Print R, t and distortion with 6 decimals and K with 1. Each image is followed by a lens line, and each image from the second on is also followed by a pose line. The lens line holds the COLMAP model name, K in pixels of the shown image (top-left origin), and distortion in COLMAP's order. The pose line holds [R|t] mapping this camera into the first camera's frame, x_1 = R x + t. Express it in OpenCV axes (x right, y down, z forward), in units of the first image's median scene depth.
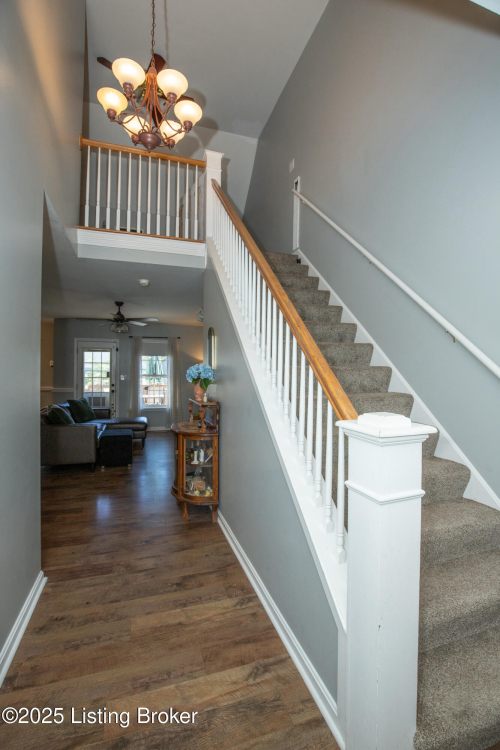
lens RADIAL K [[340.6, 0, 248.9], [0, 340.6, 373.9], [0, 0, 1]] dist [-0.028861, 0.002877]
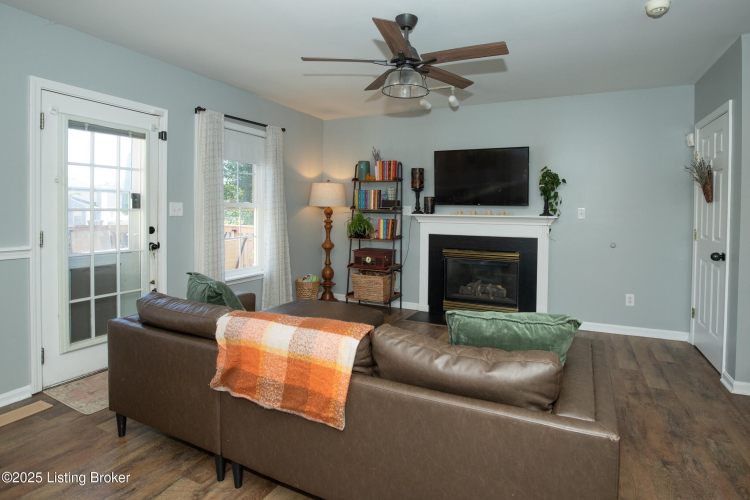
lens RADIAL K [[375.1, 0, 404.9], [0, 375.1, 213.1], [0, 0, 1]] dist [-0.019185, 0.000784]
pose [[0.674205, -0.002989, 0.738538, -0.518716], [-0.010744, 0.999846, 0.013855, 0.005893], [-0.738466, -0.017276, 0.674069, 0.522799]]
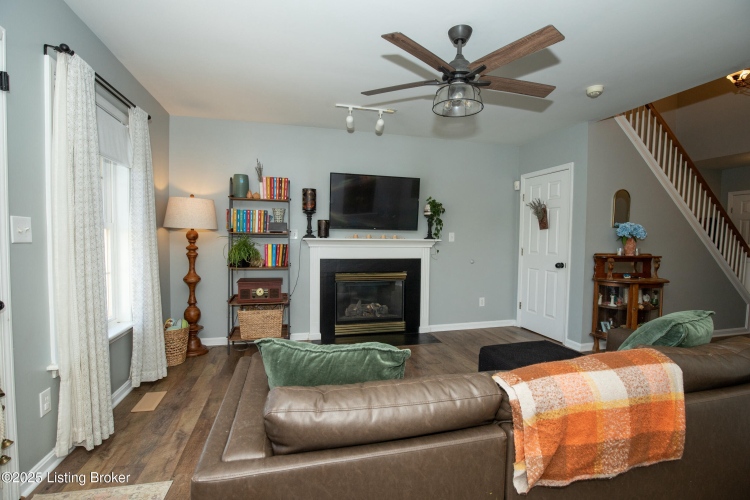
lens RADIAL K [[340.6, 0, 373.5], [0, 340.6, 250.5], [0, 0, 1]] dist [-0.028861, 0.002877]
pose [[0.070753, -0.046709, 0.996400, -0.562812], [-0.016402, 0.998714, 0.047982, 0.008182], [-0.997359, -0.019738, 0.069896, 0.785728]]
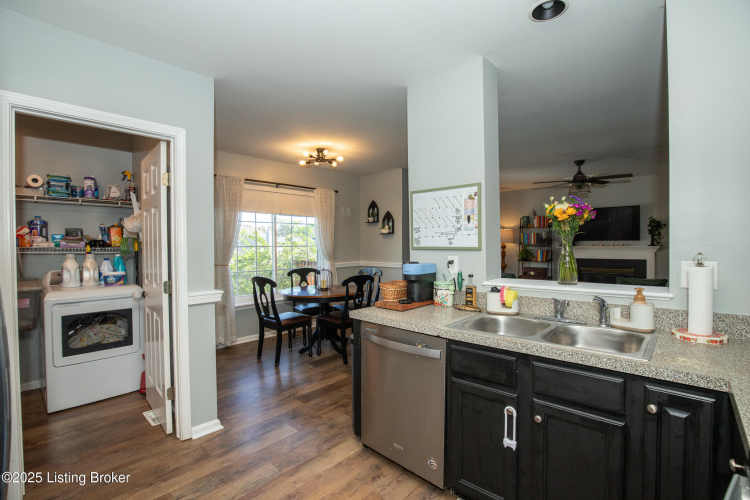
lens RADIAL K [[340.6, 0, 379.6], [0, 340.6, 249.6], [0, 0, 1]] dist [-0.028861, 0.002877]
pose [[0.874085, -0.022368, 0.485257, -0.943082], [0.013052, 0.999660, 0.022570, -0.002906], [-0.485597, -0.013395, 0.874080, 0.353247]]
